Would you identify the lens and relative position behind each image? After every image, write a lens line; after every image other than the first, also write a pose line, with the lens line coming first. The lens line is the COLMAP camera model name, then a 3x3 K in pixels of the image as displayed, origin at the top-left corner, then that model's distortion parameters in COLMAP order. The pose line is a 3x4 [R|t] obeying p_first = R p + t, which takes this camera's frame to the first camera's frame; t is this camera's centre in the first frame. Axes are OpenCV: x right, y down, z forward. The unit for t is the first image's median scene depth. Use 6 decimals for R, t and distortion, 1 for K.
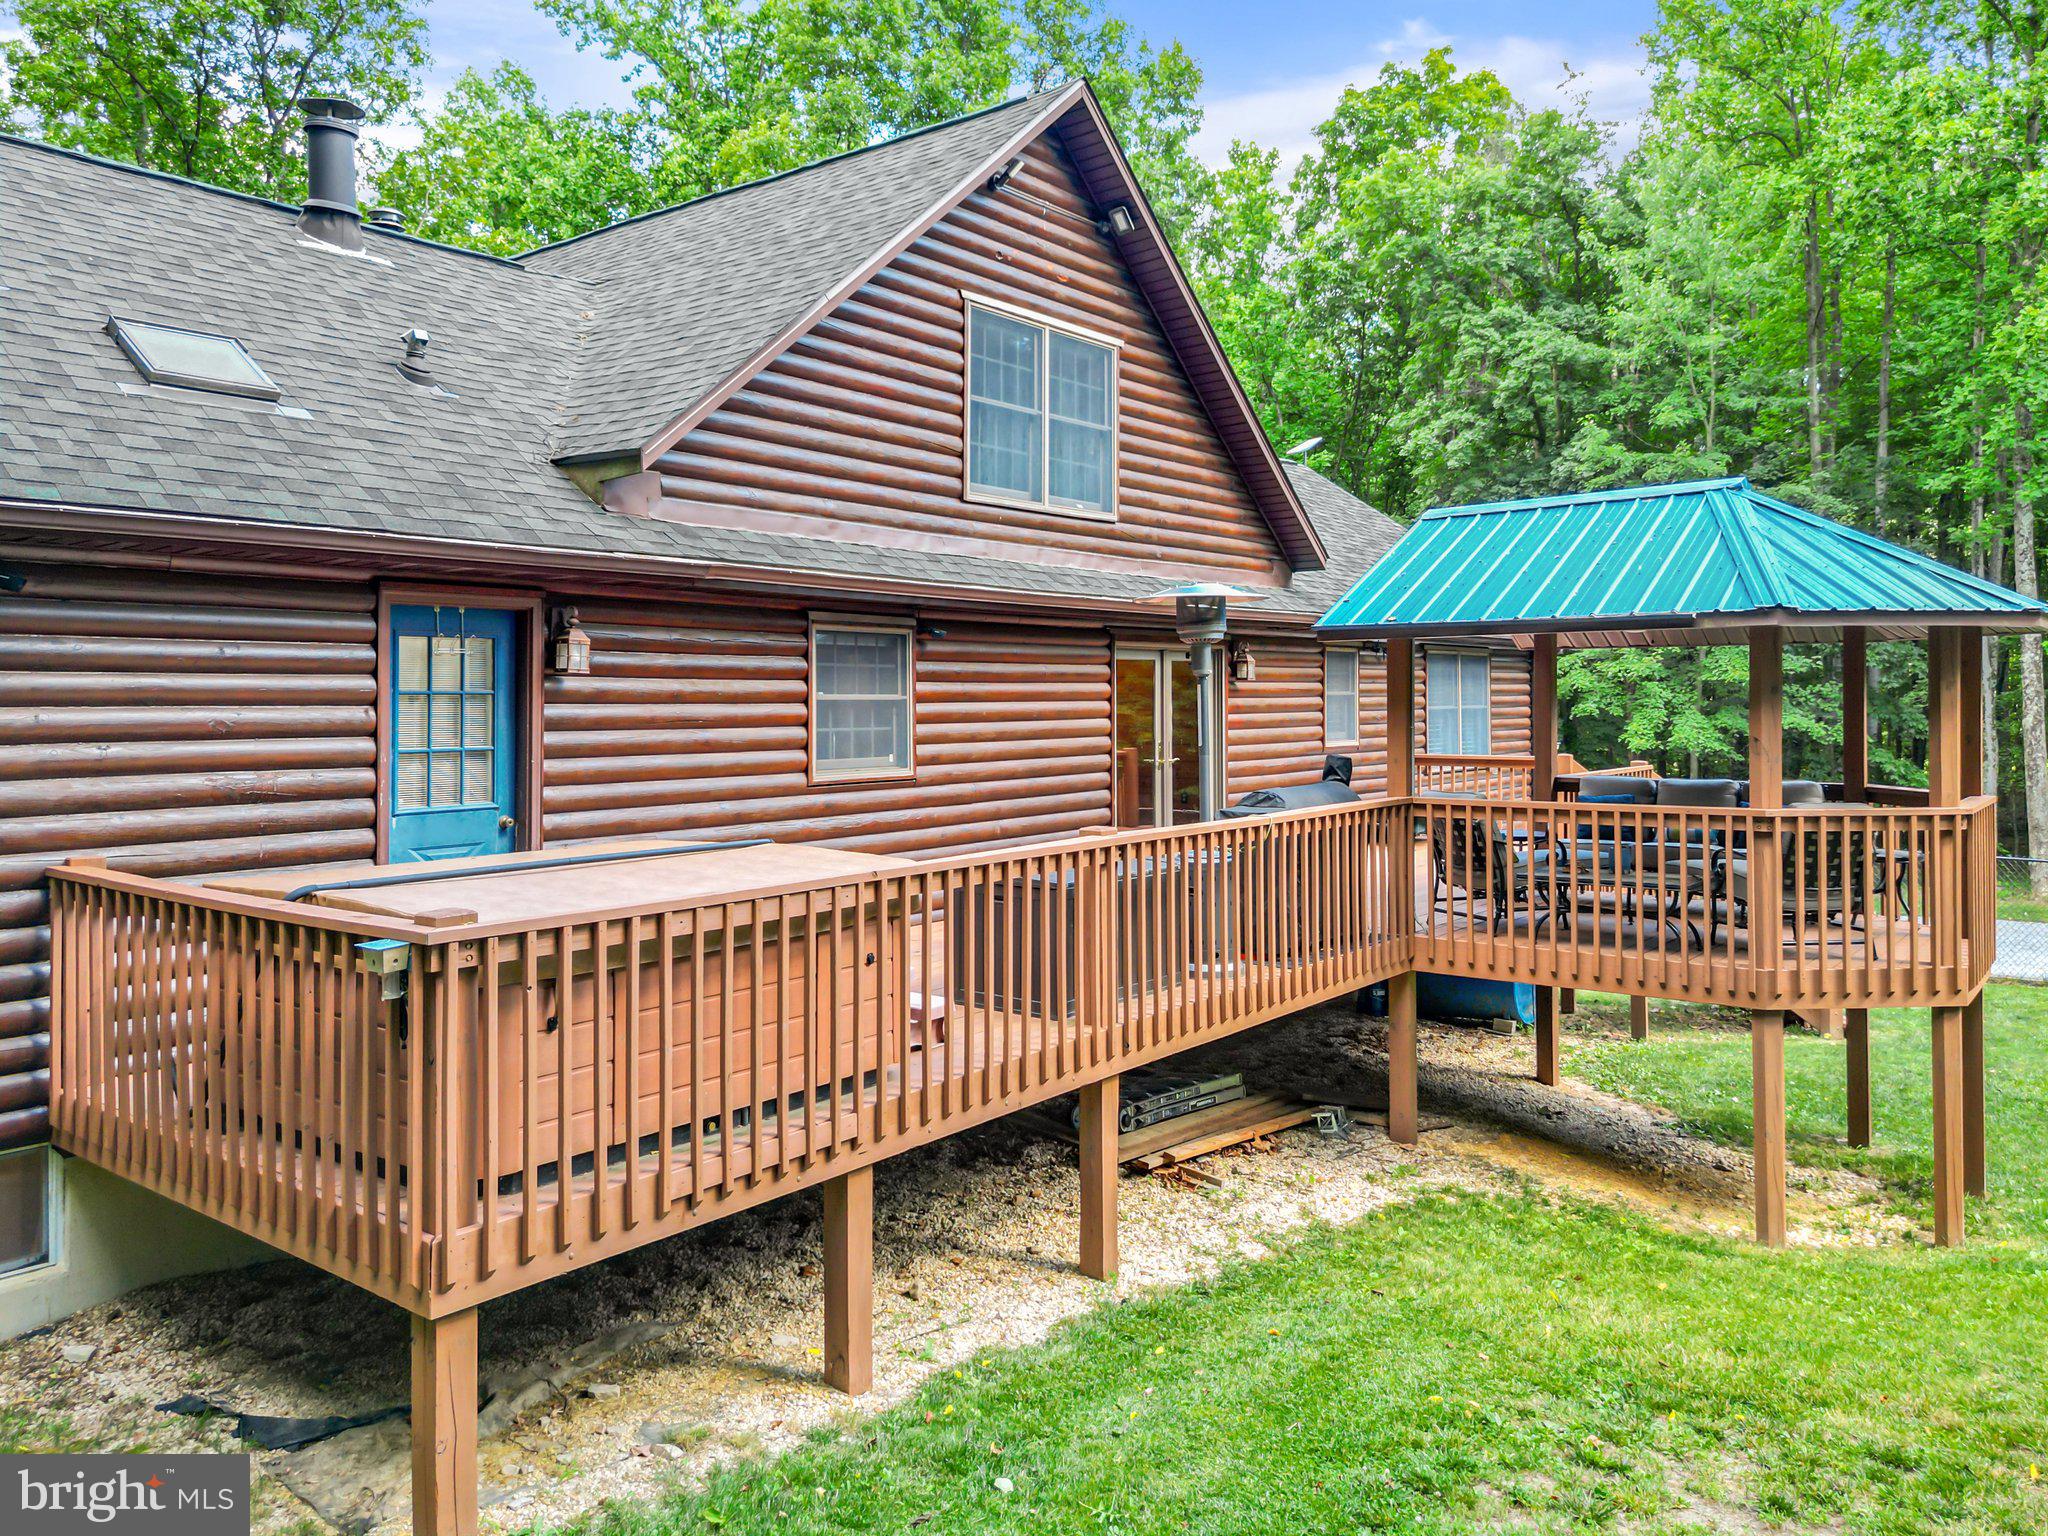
lens RADIAL K [[1447.1, 0, 1024.0], [0, 1447.1, 768.0], [0, 0, 1]] dist [-0.002293, -0.000144]
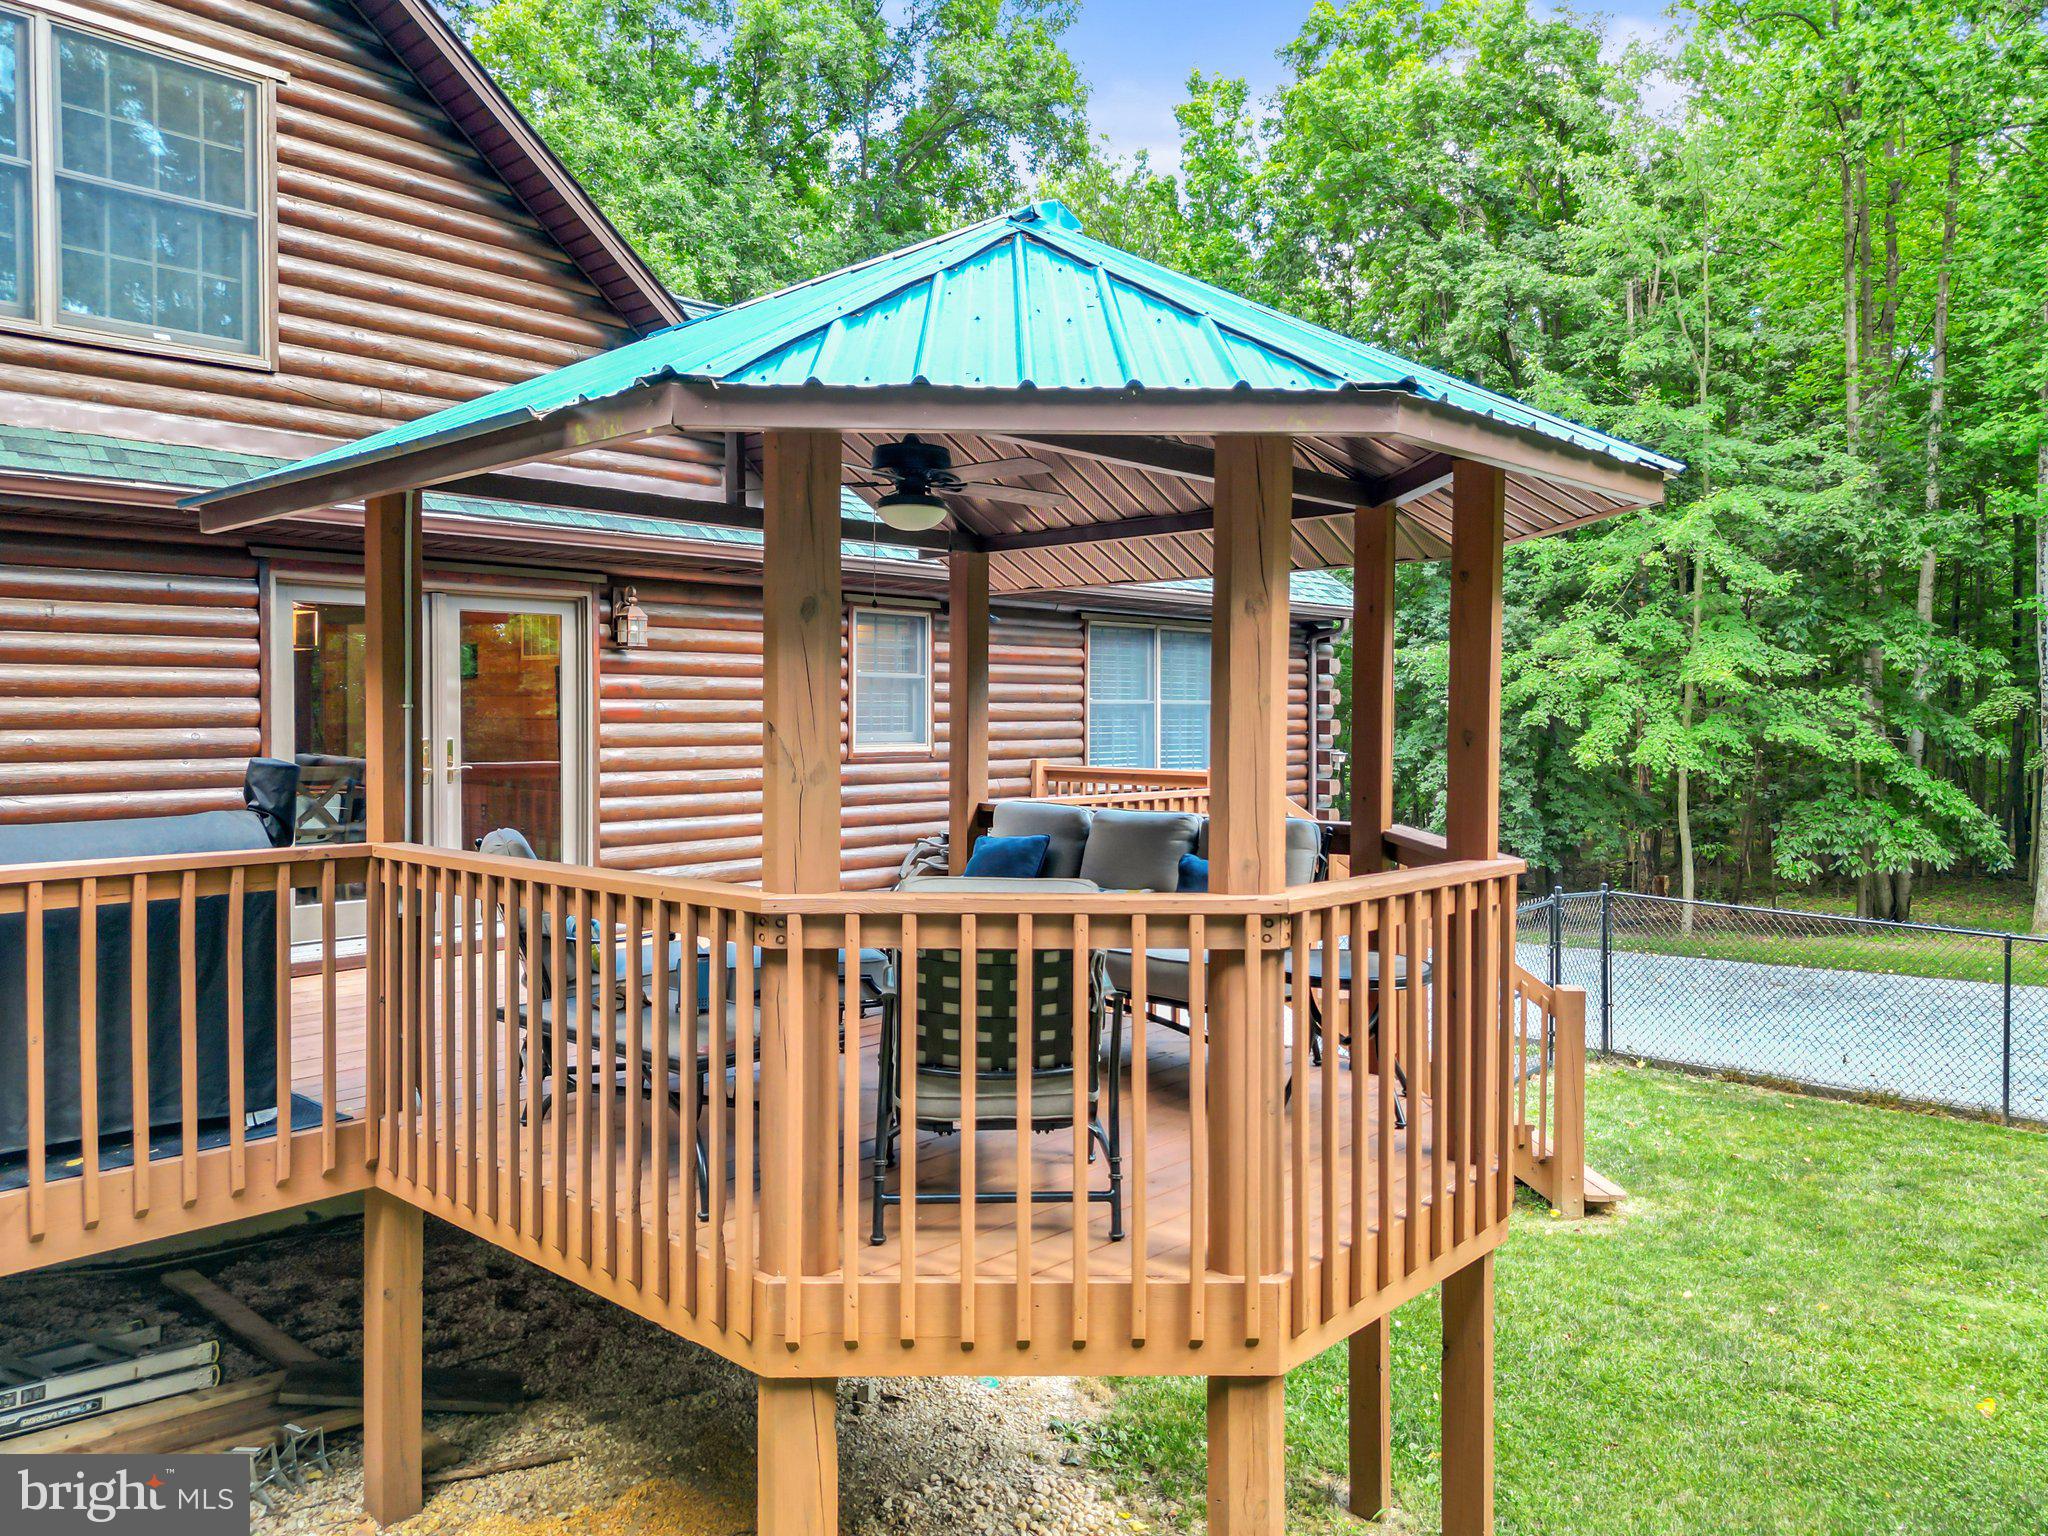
lens RADIAL K [[1379.0, 0, 1021.3], [0, 1379.0, 725.1], [0, 0, 1]] dist [0.122419, -0.112012]
pose [[0.994982, 0.035005, -0.093728, 0.170690], [-0.036915, 0.999143, -0.018727, -0.008528], [0.092992, 0.022093, 0.995422, 0.170423]]
